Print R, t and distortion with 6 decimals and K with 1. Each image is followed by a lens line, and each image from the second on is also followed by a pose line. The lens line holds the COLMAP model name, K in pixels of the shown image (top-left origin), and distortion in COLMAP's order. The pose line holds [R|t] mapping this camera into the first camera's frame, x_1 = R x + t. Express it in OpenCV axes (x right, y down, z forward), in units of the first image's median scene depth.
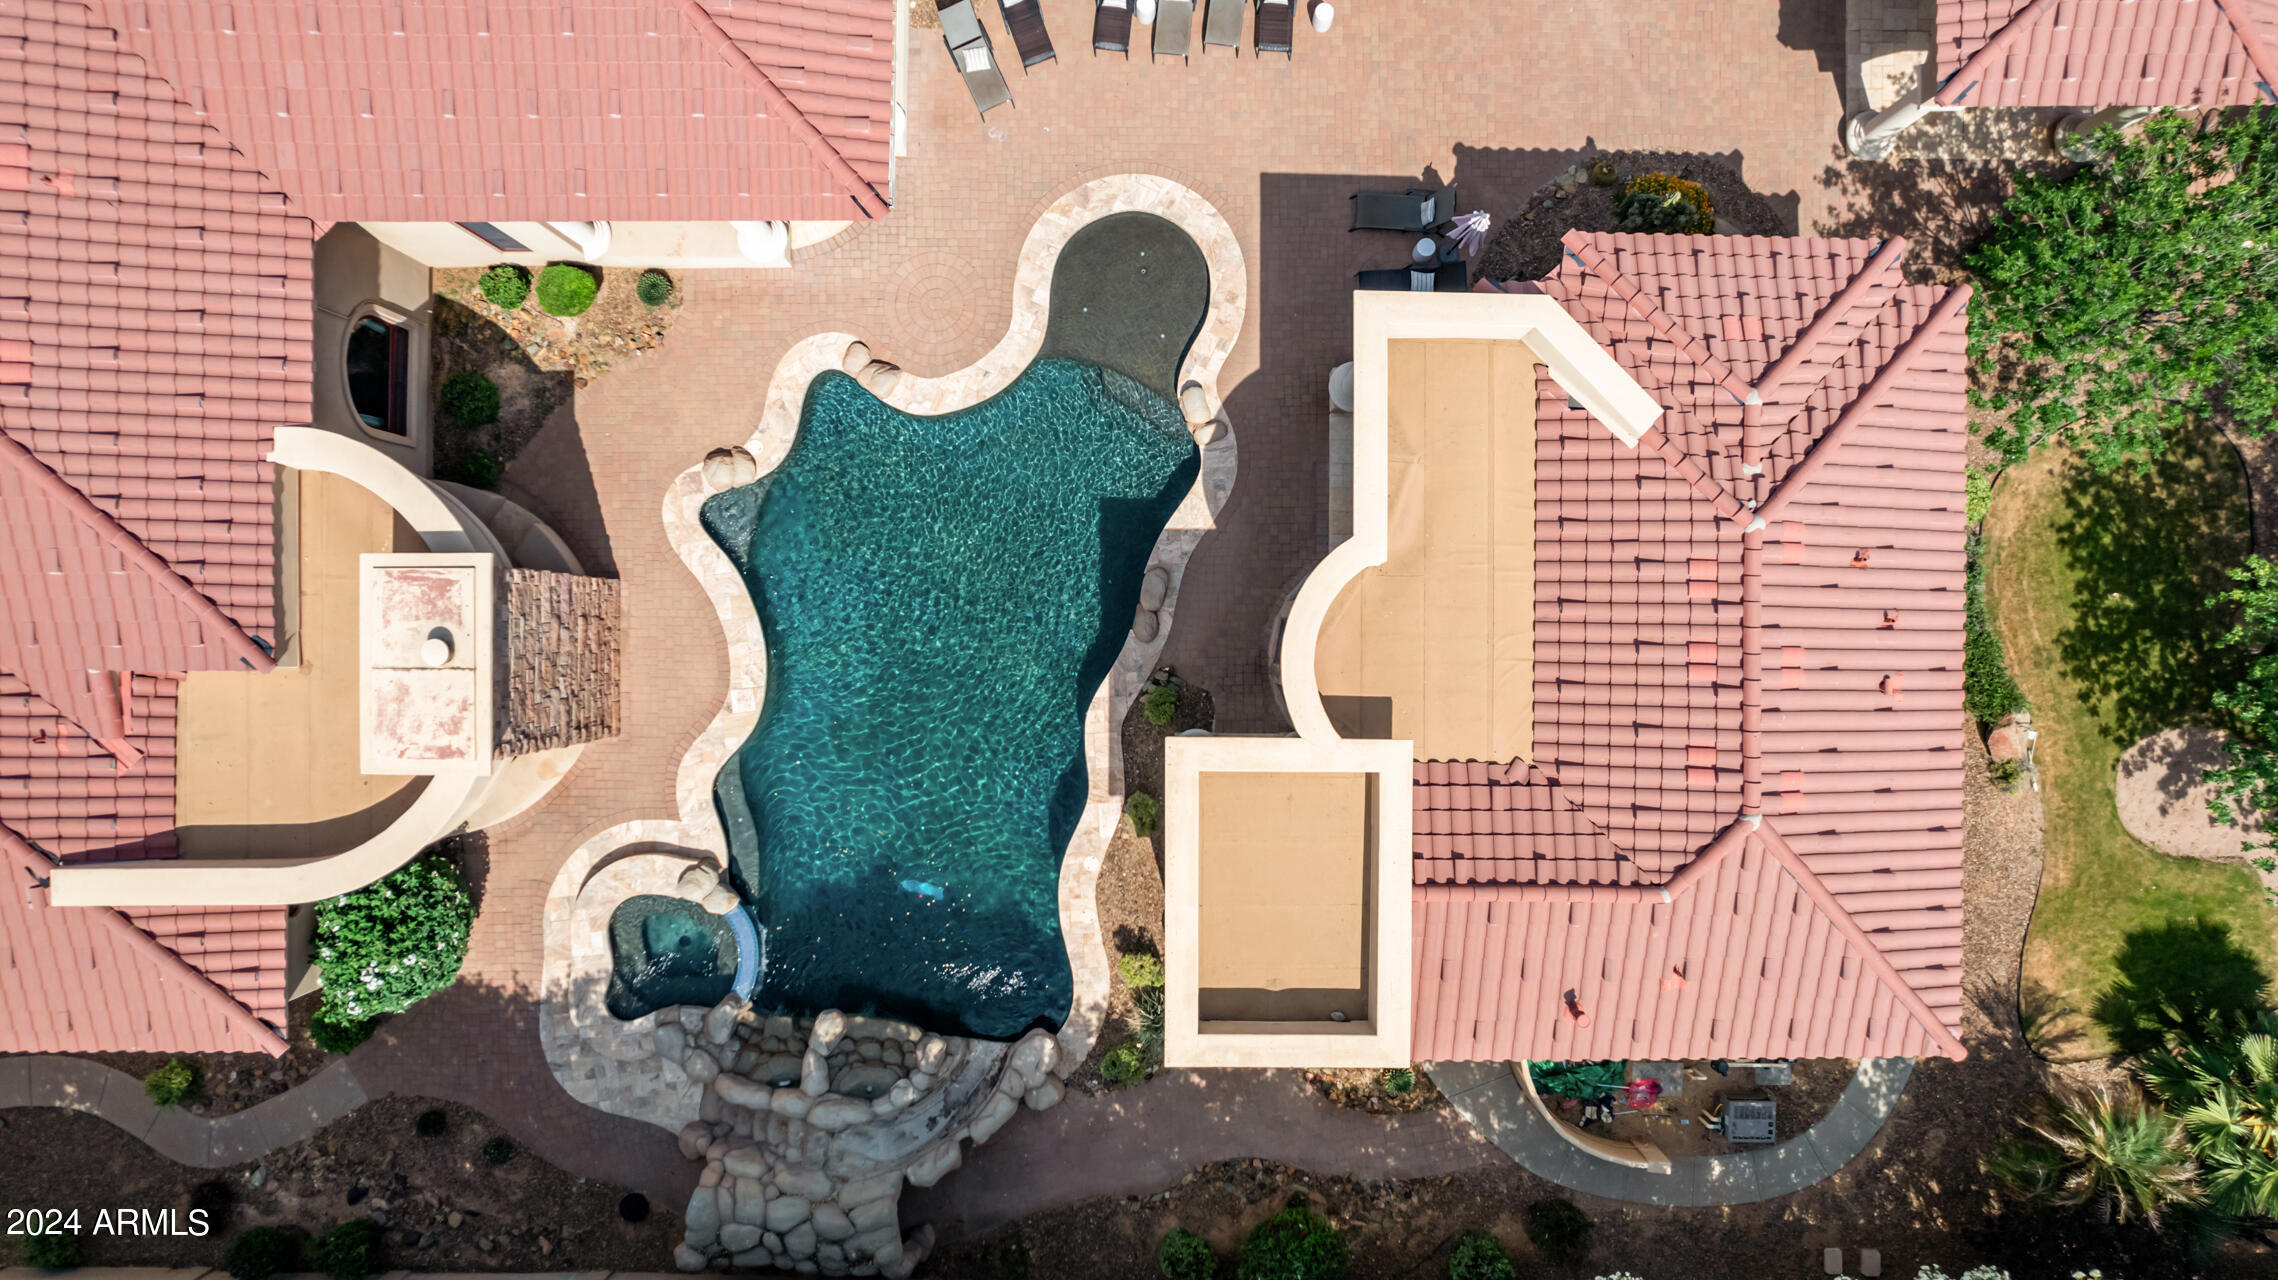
lens RADIAL K [[1455.0, 0, 1156.1], [0, 1455.0, 647.0], [0, 0, 1]] dist [-0.073234, 0.063890]
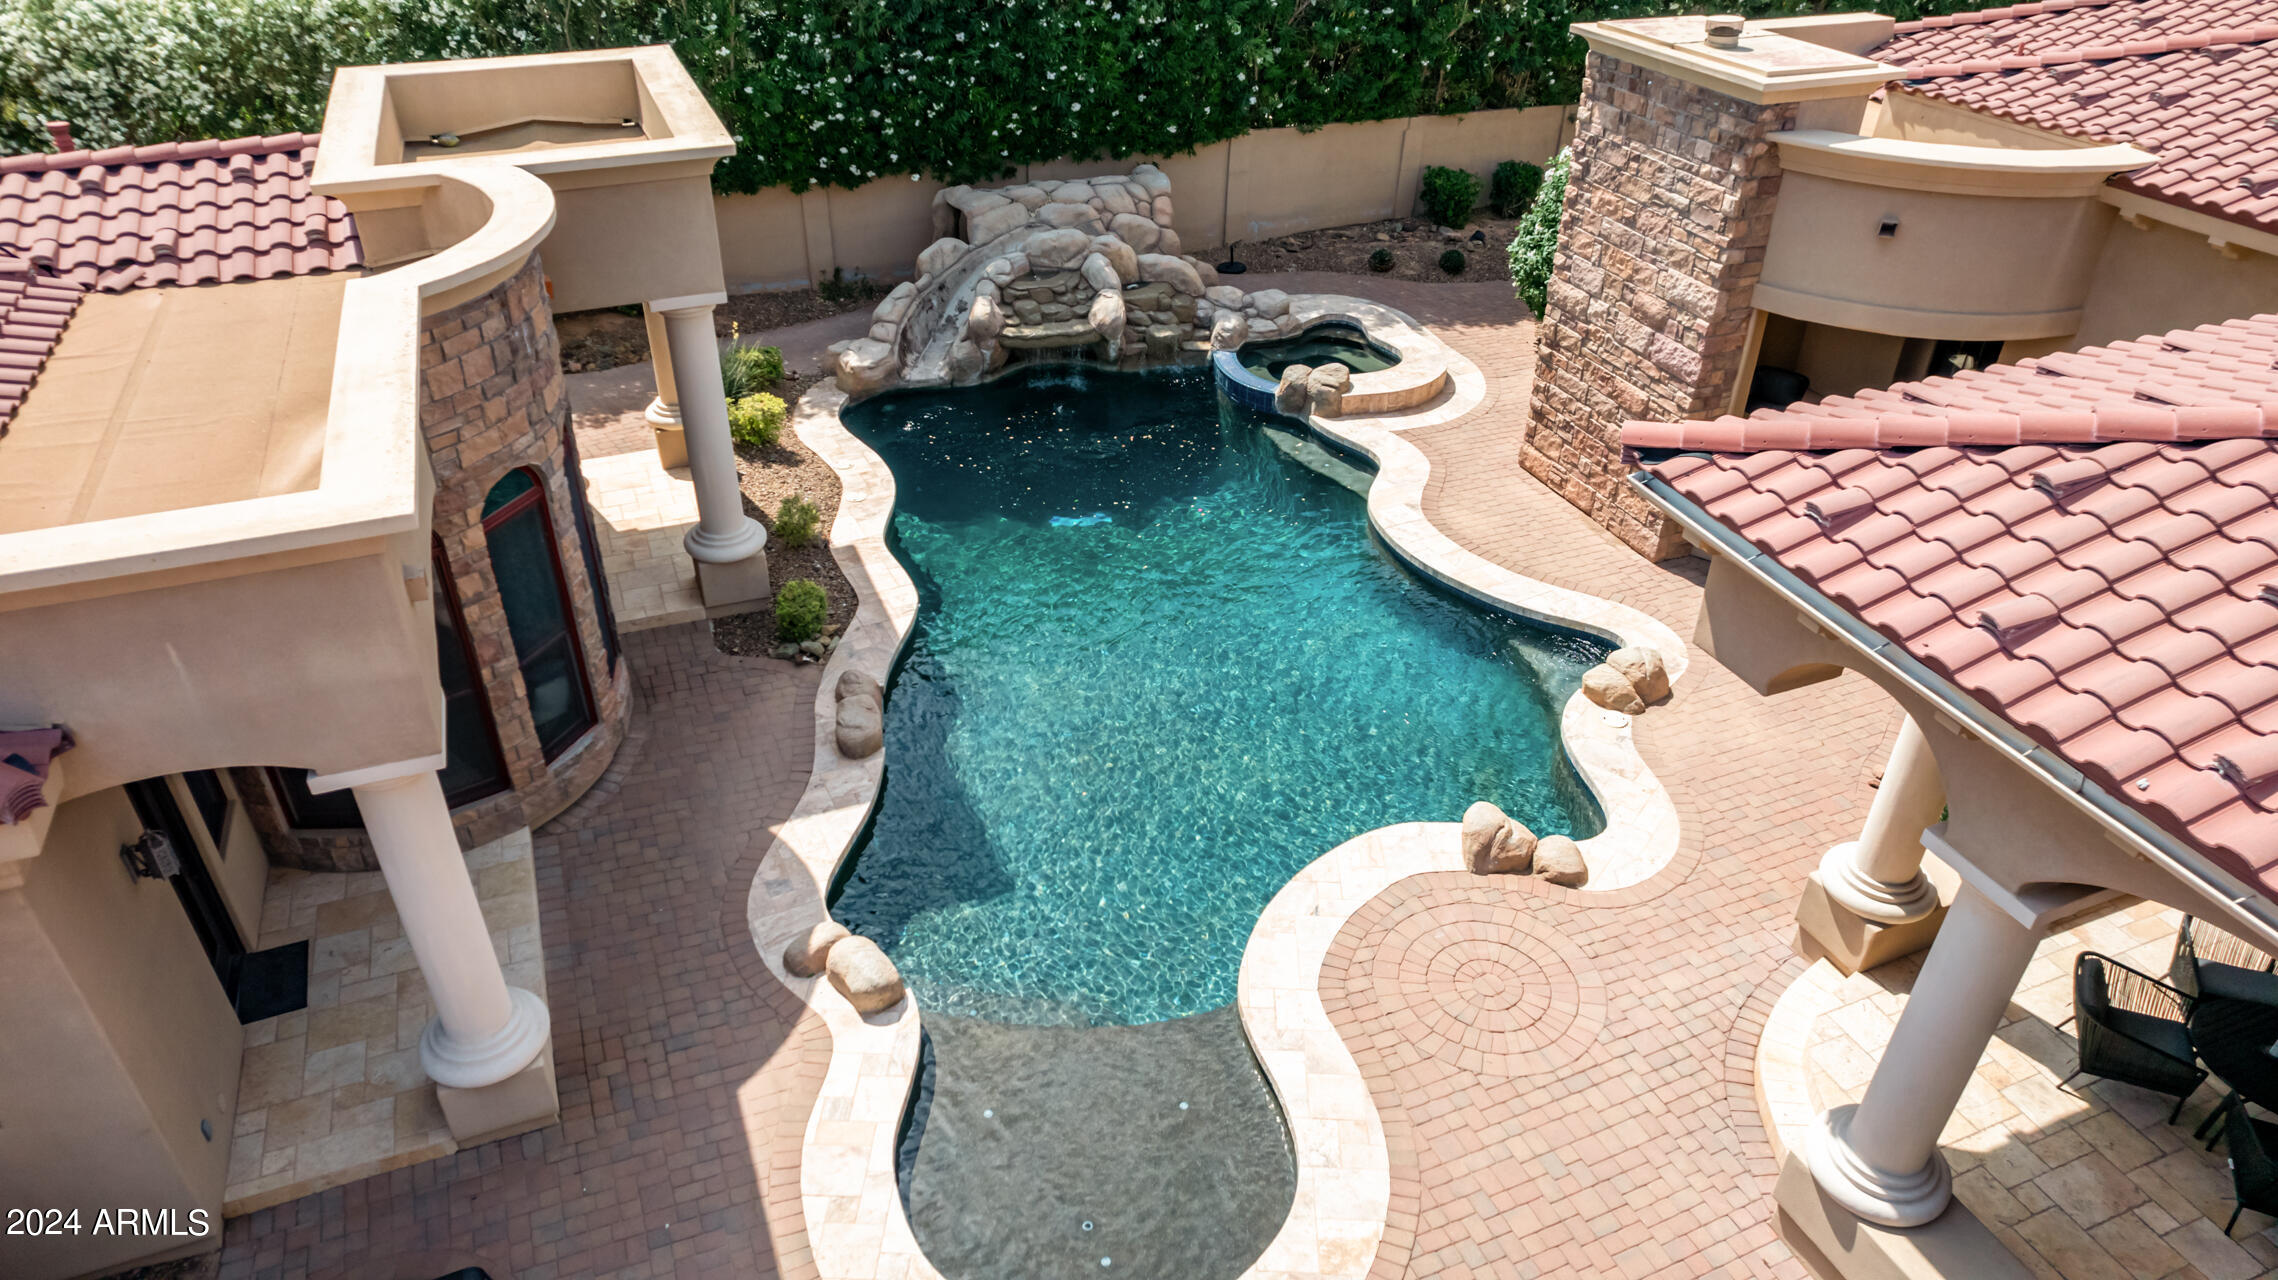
lens RADIAL K [[1455.0, 0, 1156.1], [0, 1455.0, 647.0], [0, 0, 1]] dist [-0.073234, 0.063890]
pose [[-0.920079, 0.206601, -0.332823, 0.073564], [-0.391347, -0.522528, 0.757504, -0.495527], [-0.017409, 0.827212, 0.561620, 0.670237]]
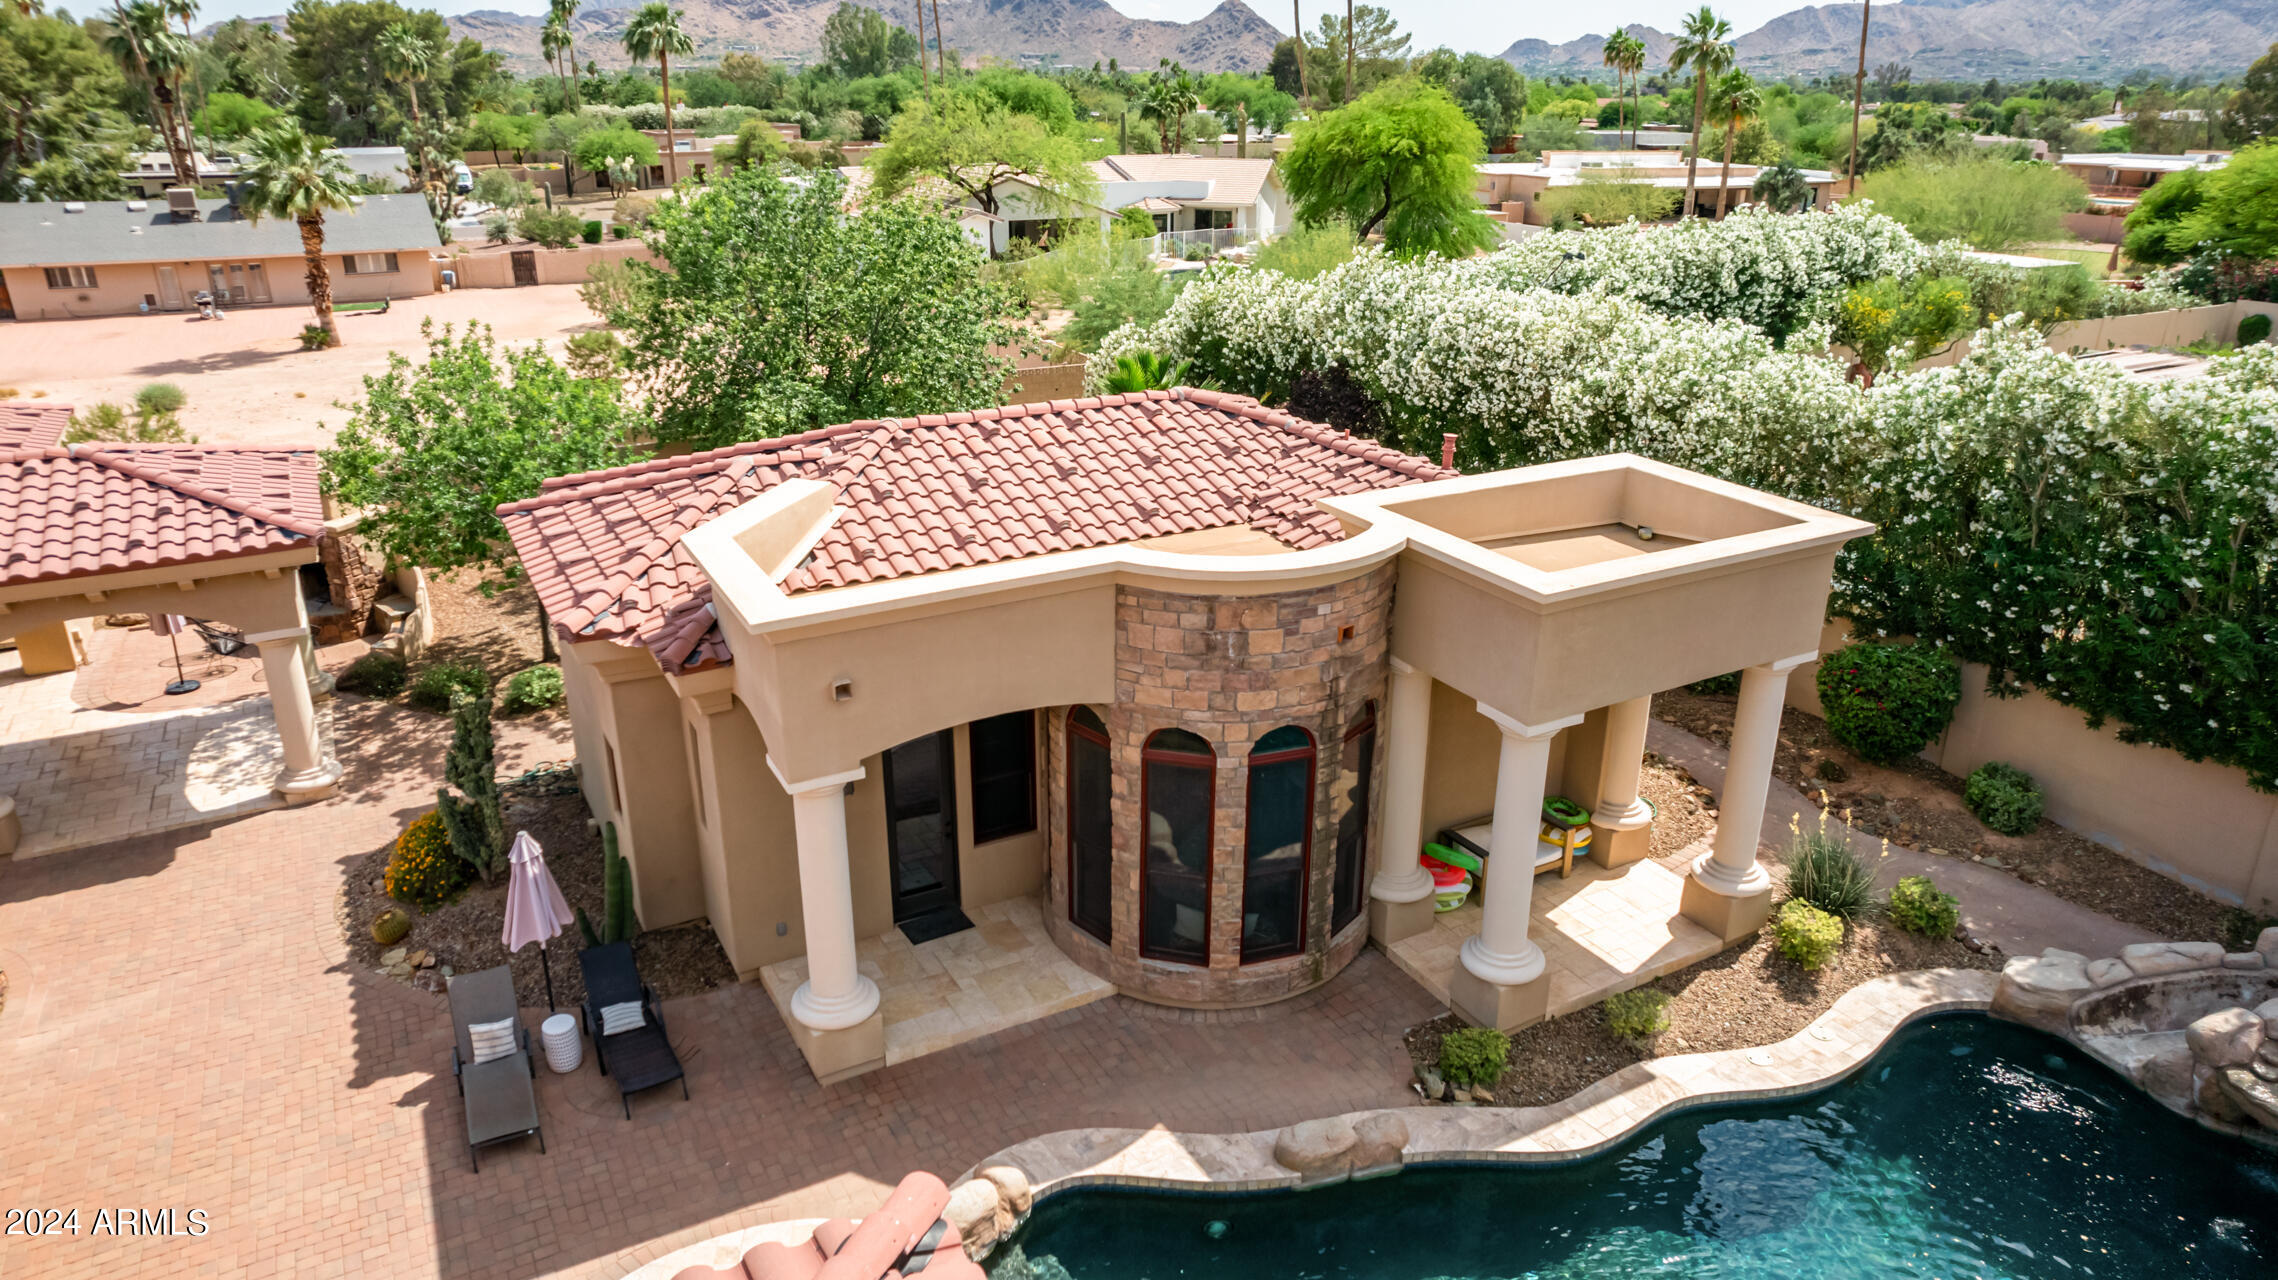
lens RADIAL K [[1455.0, 0, 1156.1], [0, 1455.0, 647.0], [0, 0, 1]] dist [-0.073234, 0.063890]
pose [[-0.499746, -0.319105, 0.805249, -0.343573], [0.866149, -0.177331, 0.467268, -0.310693], [-0.006312, 0.930981, 0.365013, 0.645643]]
